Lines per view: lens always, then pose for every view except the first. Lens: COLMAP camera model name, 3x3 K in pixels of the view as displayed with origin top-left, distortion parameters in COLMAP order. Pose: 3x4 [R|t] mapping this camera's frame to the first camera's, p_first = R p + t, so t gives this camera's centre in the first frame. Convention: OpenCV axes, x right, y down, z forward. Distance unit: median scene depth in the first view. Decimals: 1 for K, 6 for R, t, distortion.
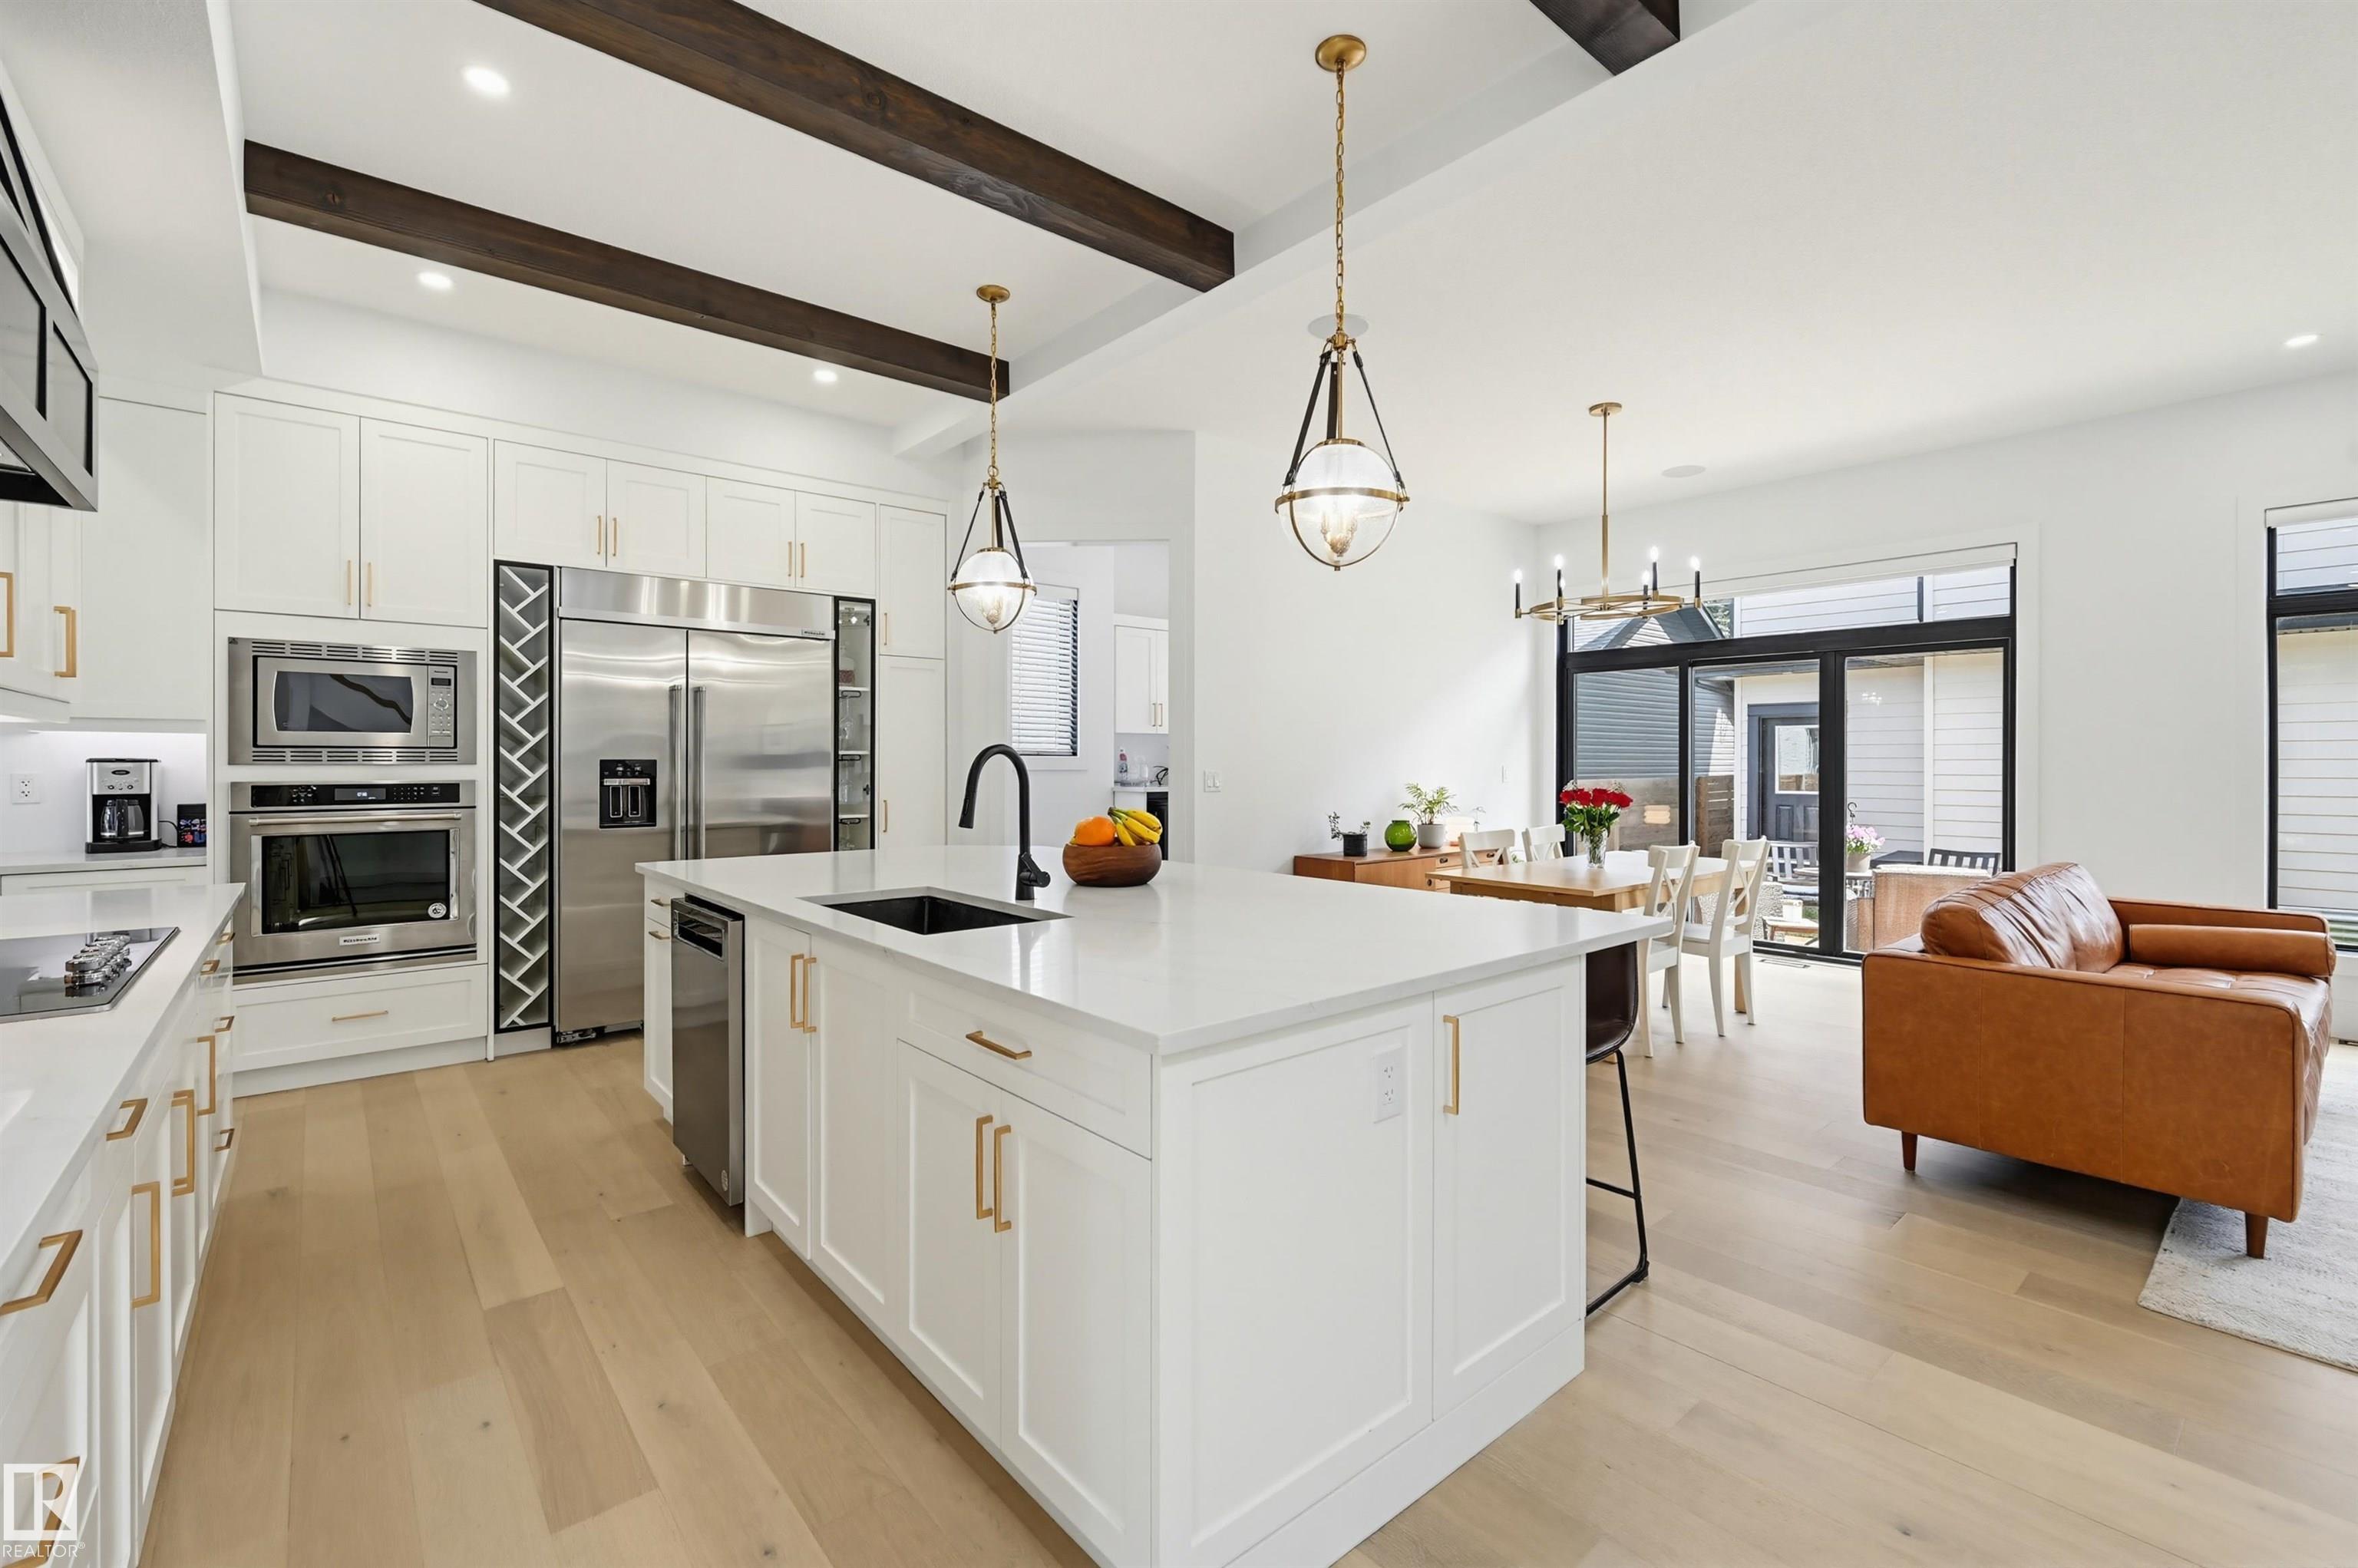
lens RADIAL K [[1012.4, 0, 1179.6], [0, 1012.4, 765.2], [0, 0, 1]] dist [-0.000008, 0.000045]
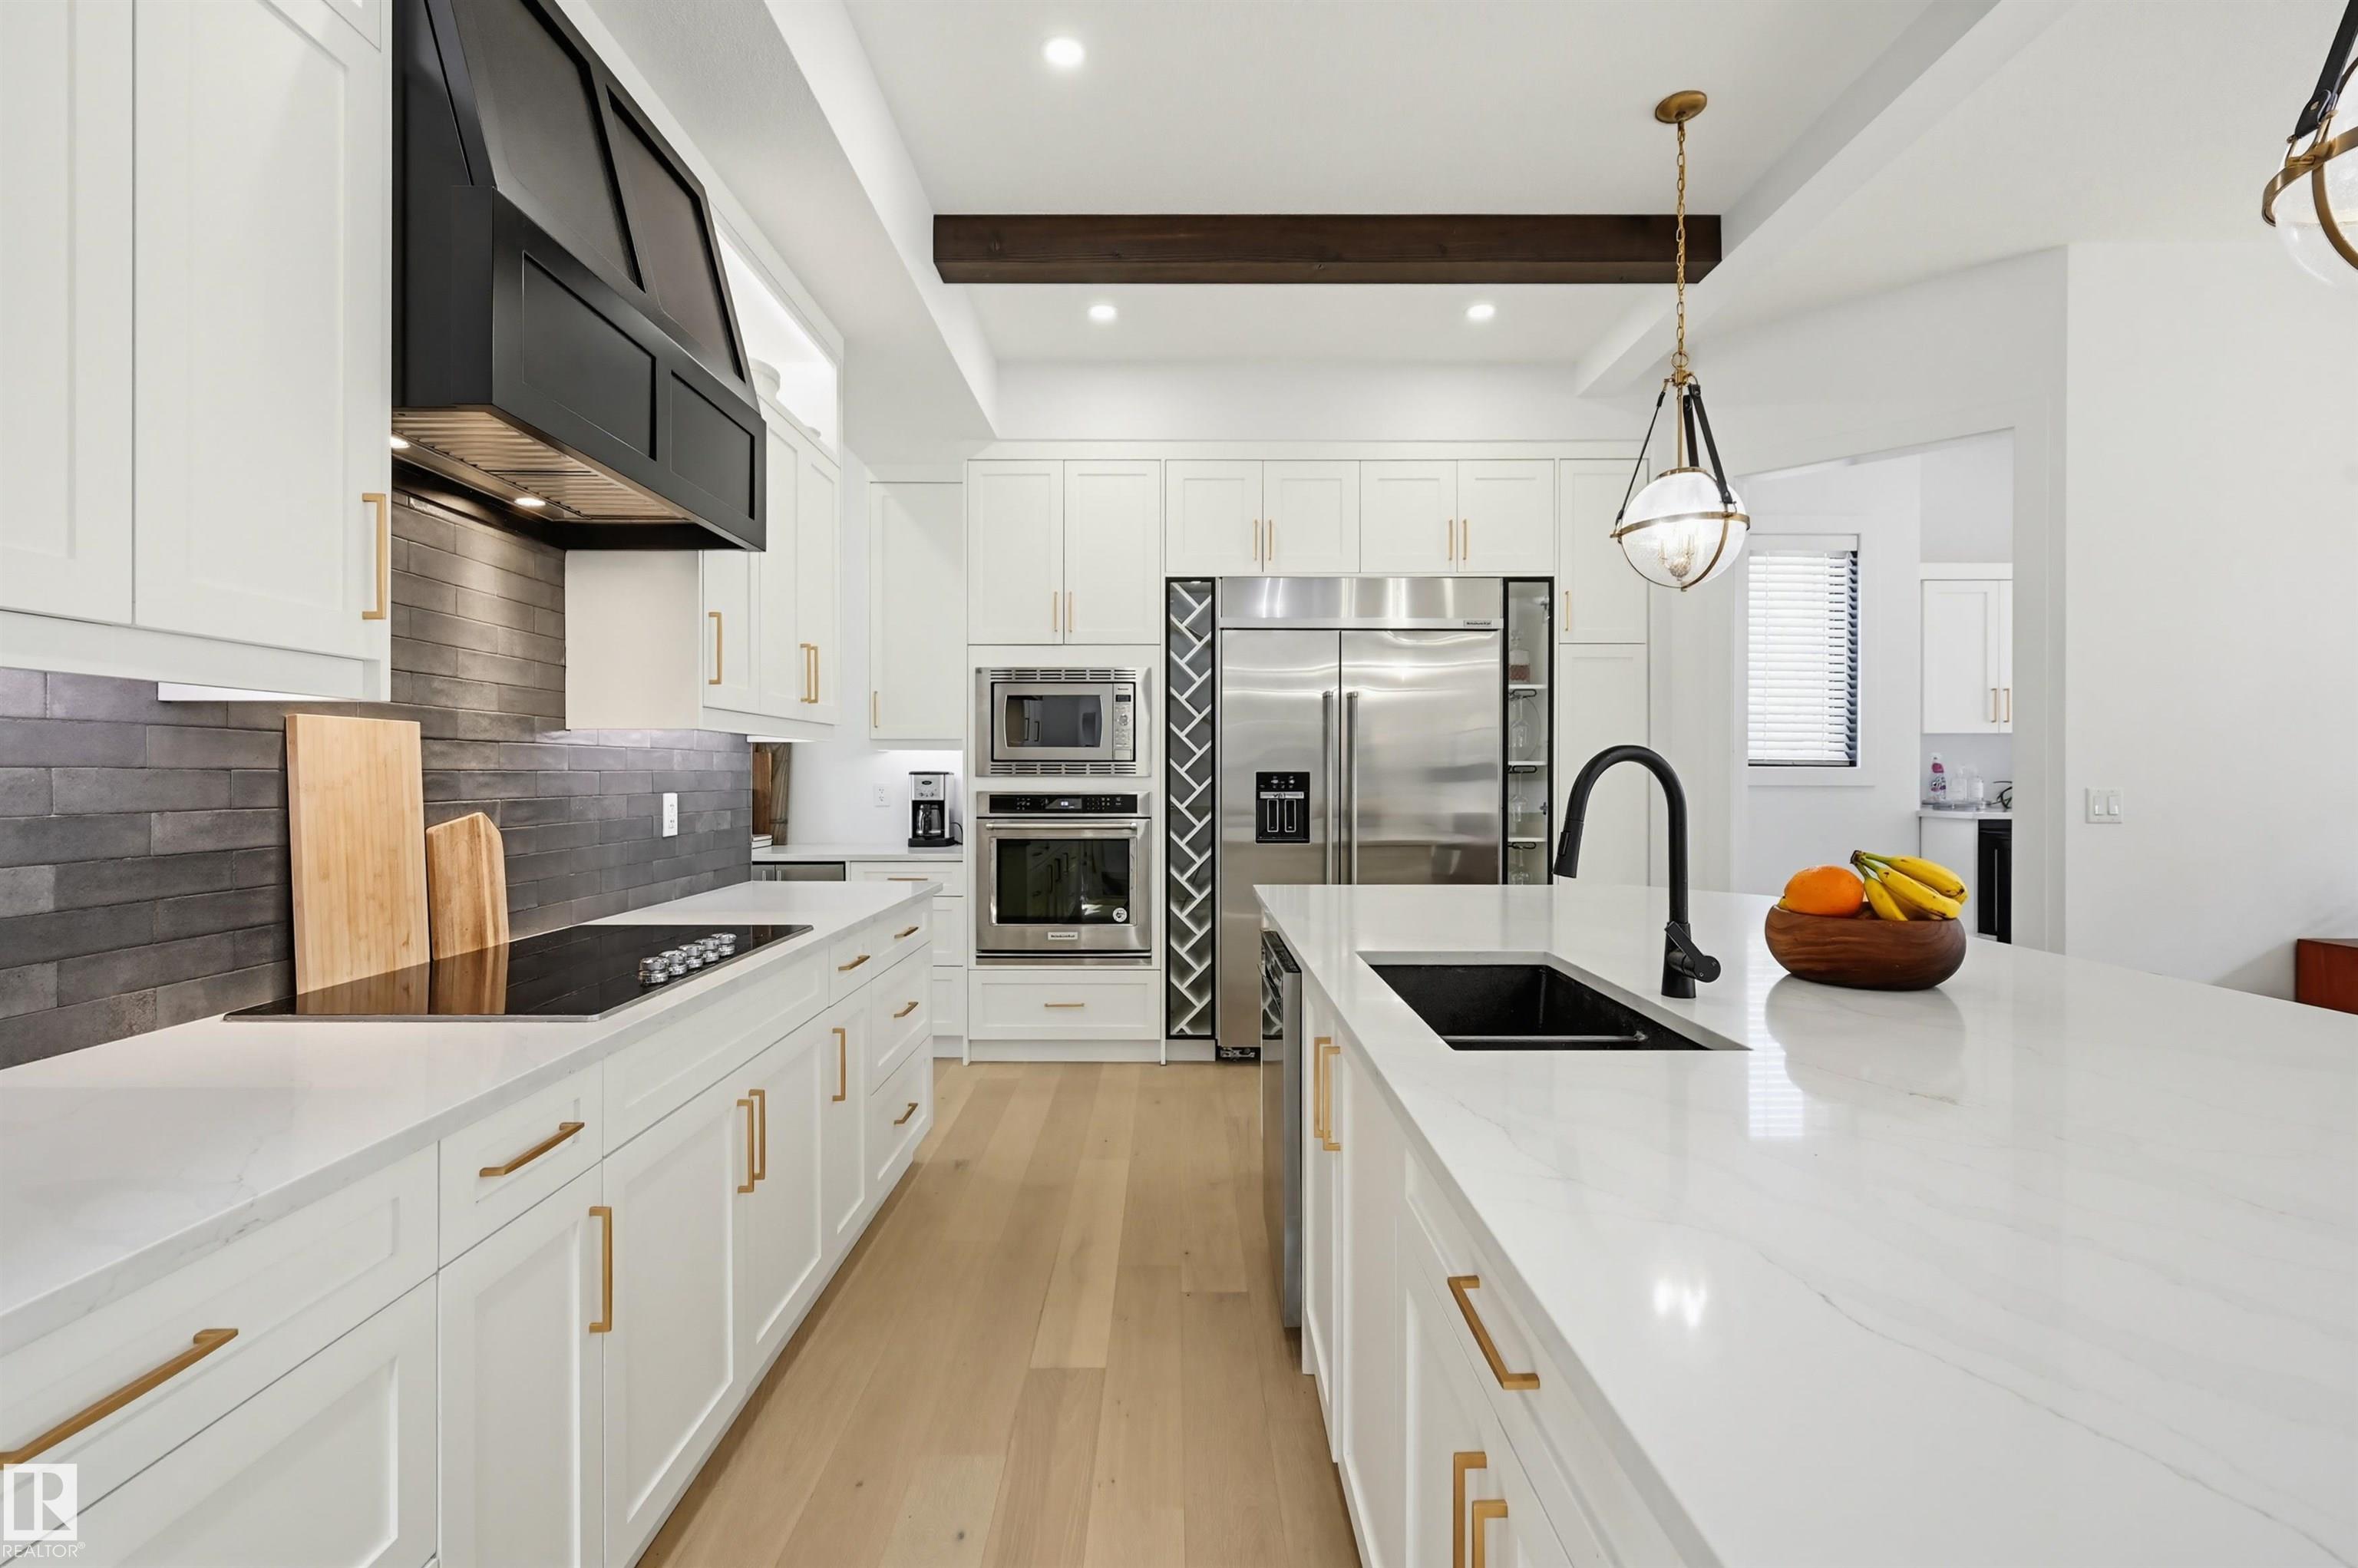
lens RADIAL K [[1043.3, 0, 1177.1], [0, 1043.3, 774.8], [0, 0, 1]] dist [0.000820, 0.000691]
pose [[0.763418, 0.000284, -0.645905, 0.015927], [-0.002649, 0.999993, -0.002692, 0.000199], [0.645900, 0.003766, 0.763413, 0.202945]]
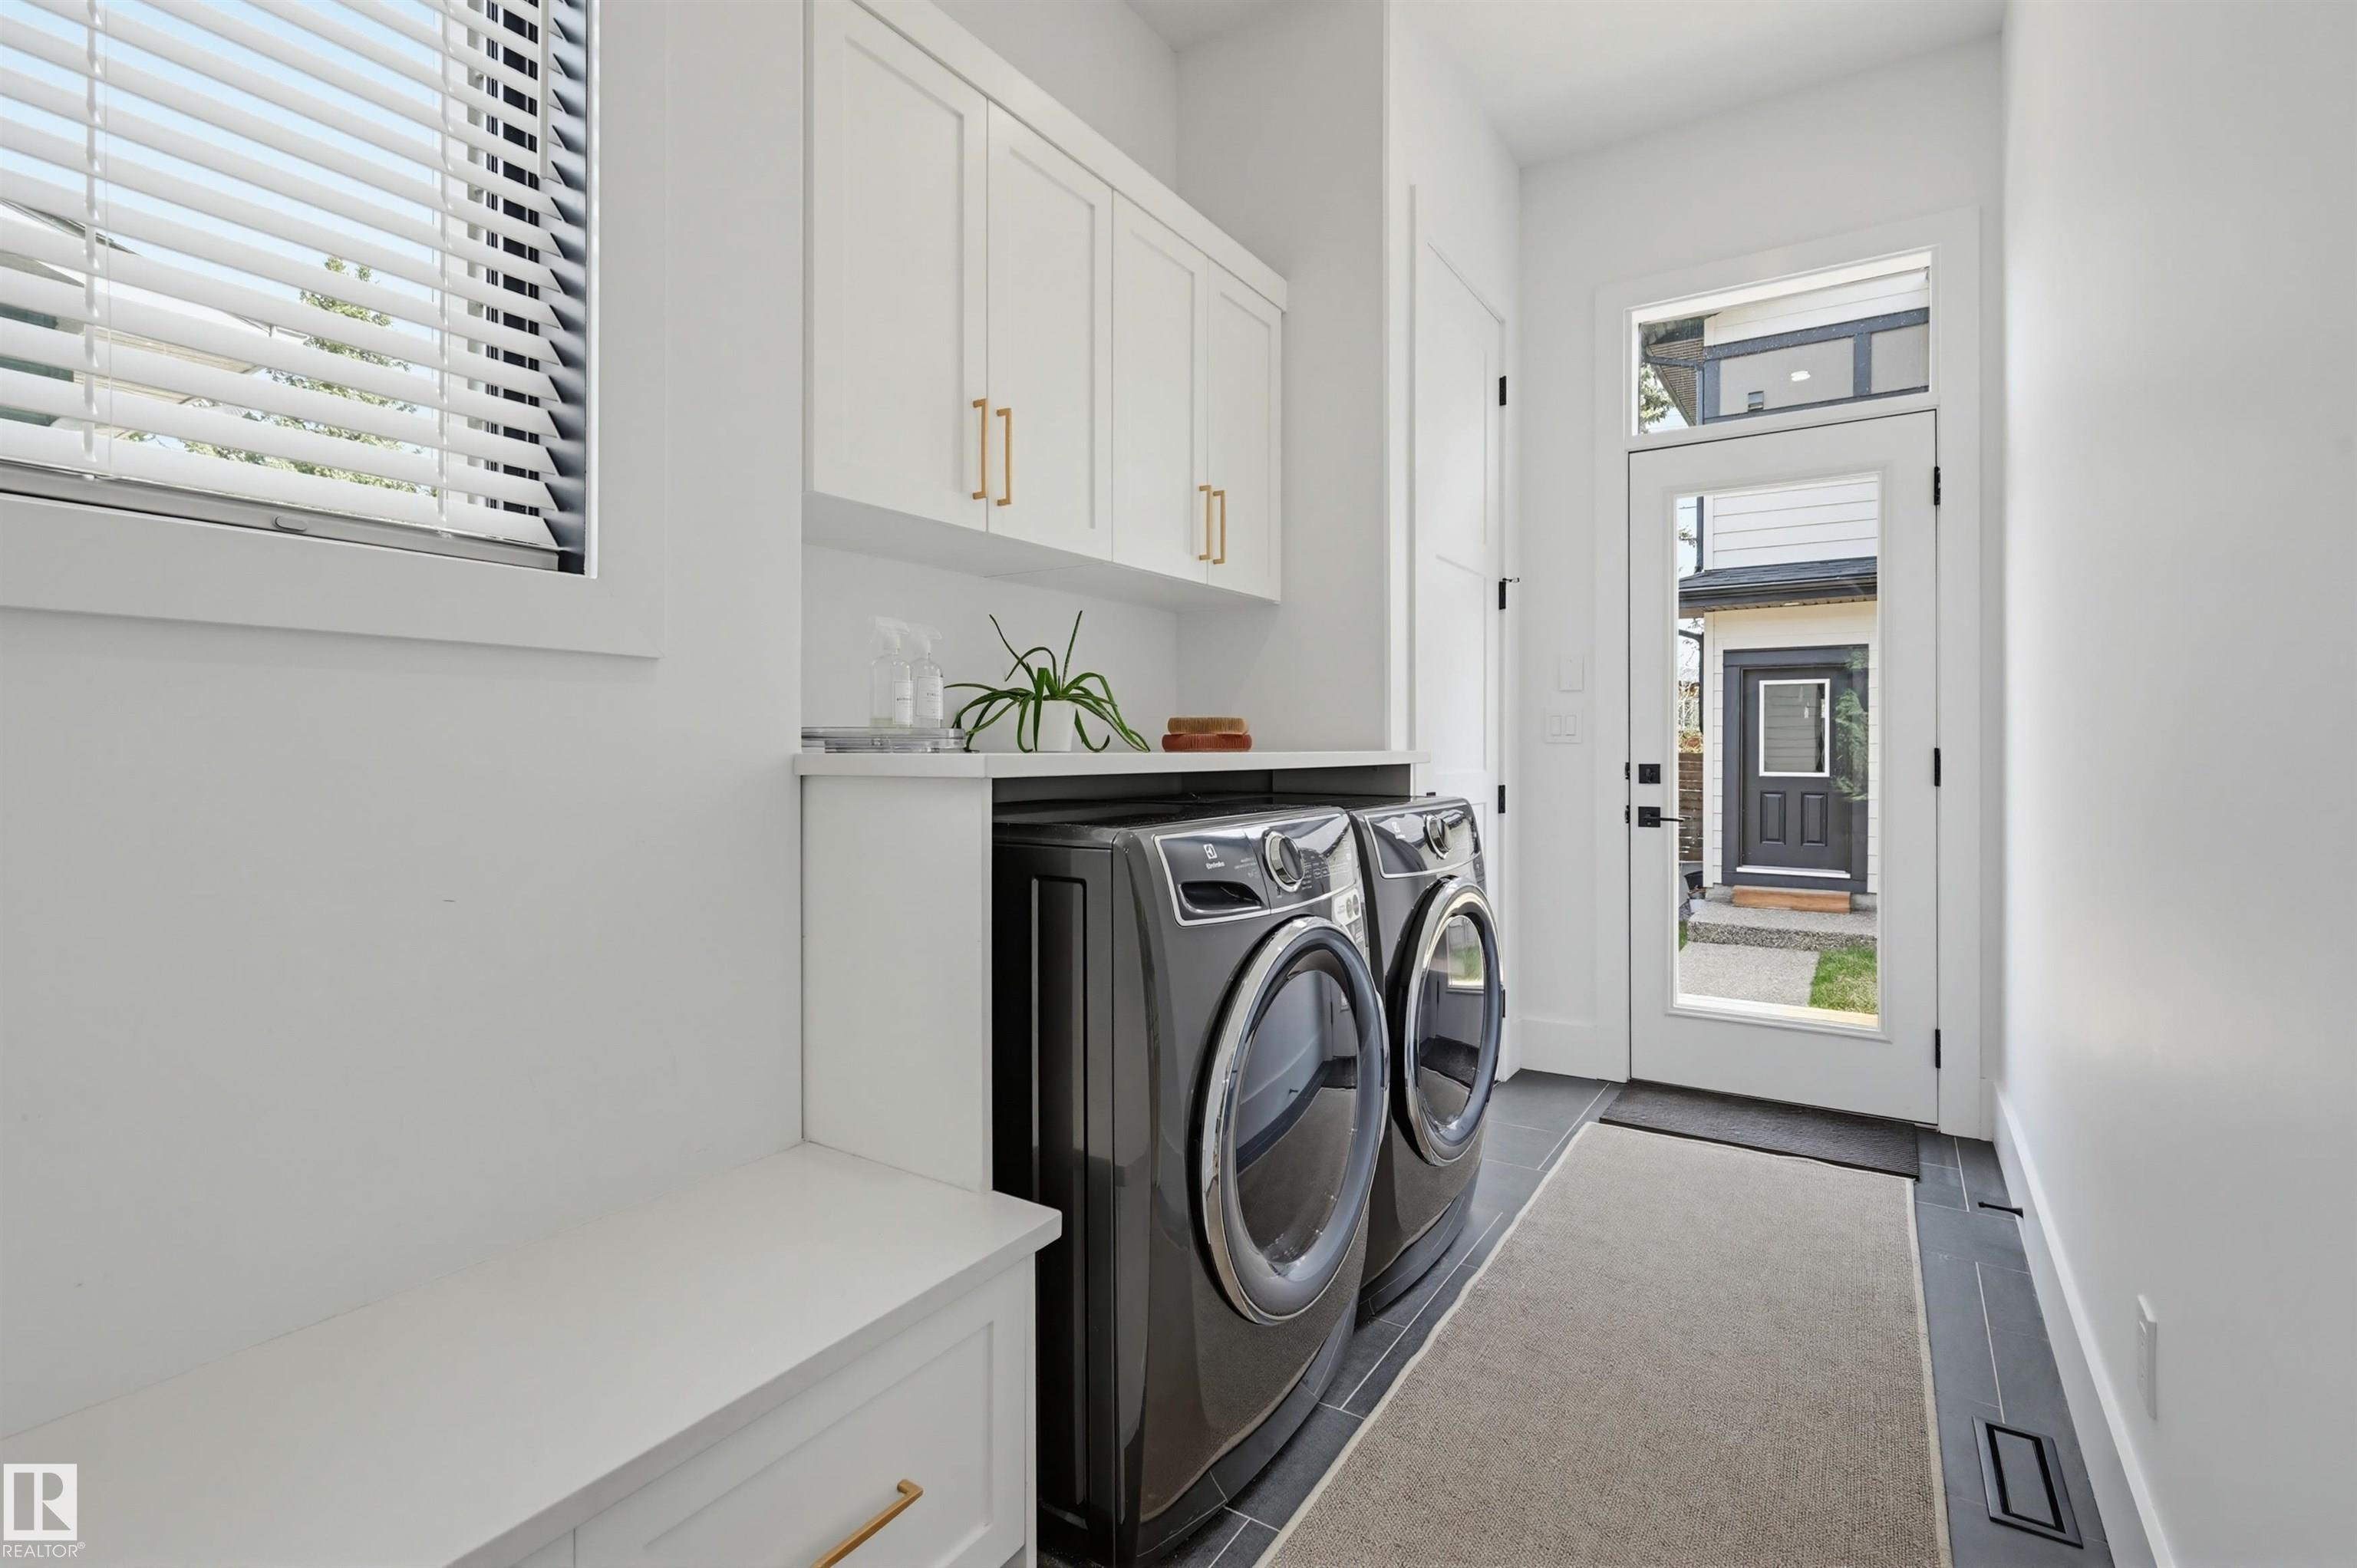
lens RADIAL K [[1077.0, 0, 1179.2], [0, 1077.0, 752.1], [0, 0, 1]] dist [0.000505, 0.000026]
pose [[0.955573, -0.002462, 0.294745, -0.098248], [0.003069, 0.999994, -0.001596, 0.037614], [-0.294739, 0.002429, 0.955575, 1.342228]]
